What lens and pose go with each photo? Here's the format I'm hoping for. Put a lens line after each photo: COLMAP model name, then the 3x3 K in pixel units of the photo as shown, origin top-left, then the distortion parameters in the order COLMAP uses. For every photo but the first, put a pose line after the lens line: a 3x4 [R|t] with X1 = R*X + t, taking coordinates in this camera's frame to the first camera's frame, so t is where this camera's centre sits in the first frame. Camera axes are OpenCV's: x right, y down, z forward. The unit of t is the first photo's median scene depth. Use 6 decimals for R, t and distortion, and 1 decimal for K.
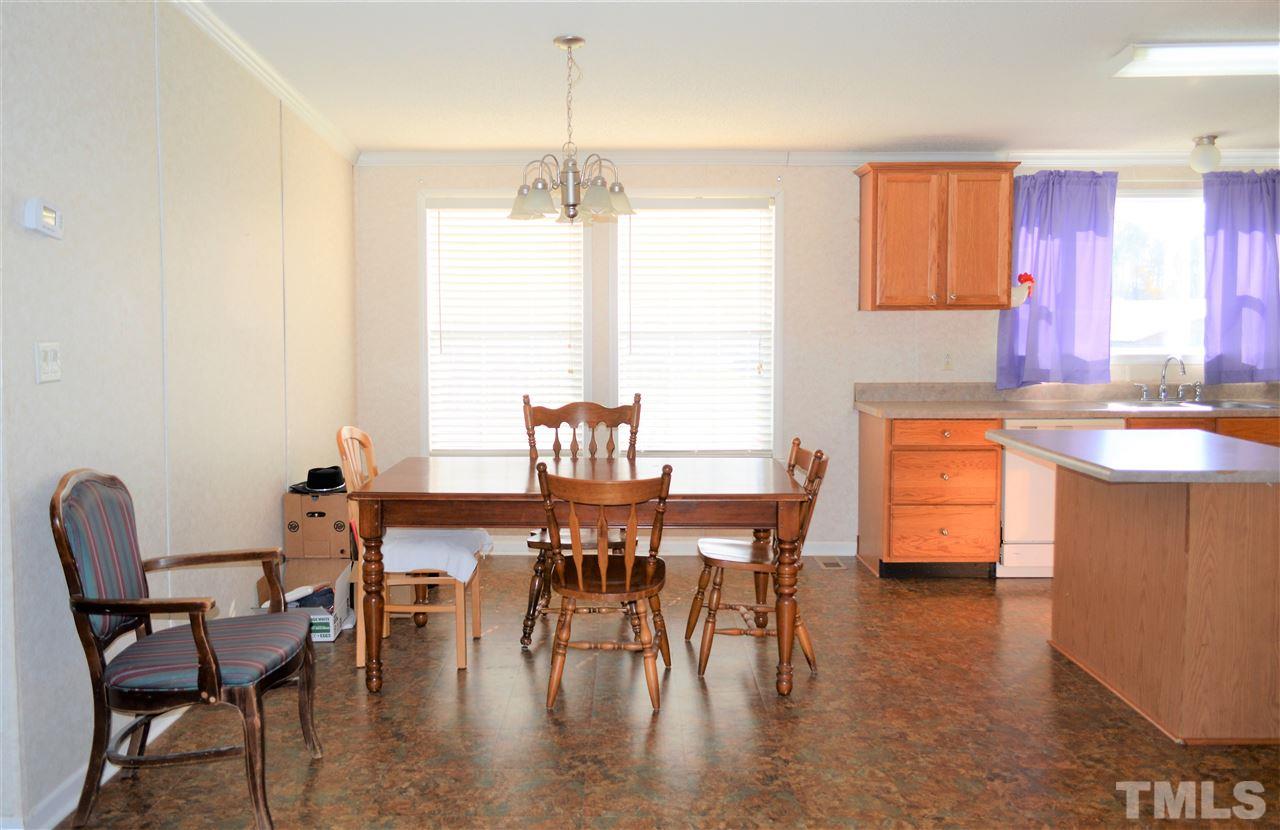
lens RADIAL K [[1084.9, 0, 640.0], [0, 1084.9, 415.0], [0, 0, 1]] dist [-0.005809, -0.001809]
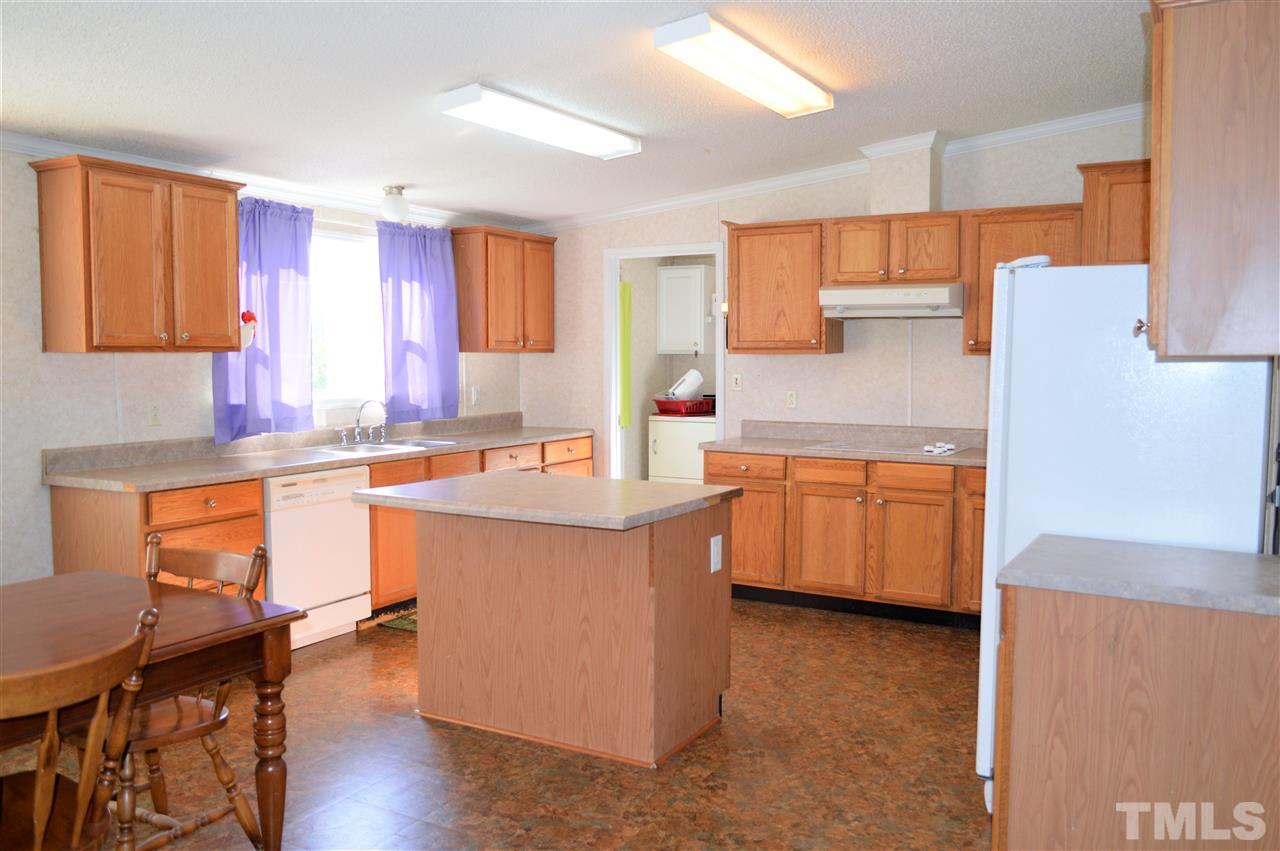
lens RADIAL K [[1025.7, 0, 640.0], [0, 1025.7, 425.5], [0, 0, 1]] dist [-0.003340, -0.006006]
pose [[0.488022, -0.055359, 0.871074, -0.217471], [0.078554, 0.996722, 0.019334, -0.028728], [-0.869289, 0.058991, 0.490771, 0.314271]]
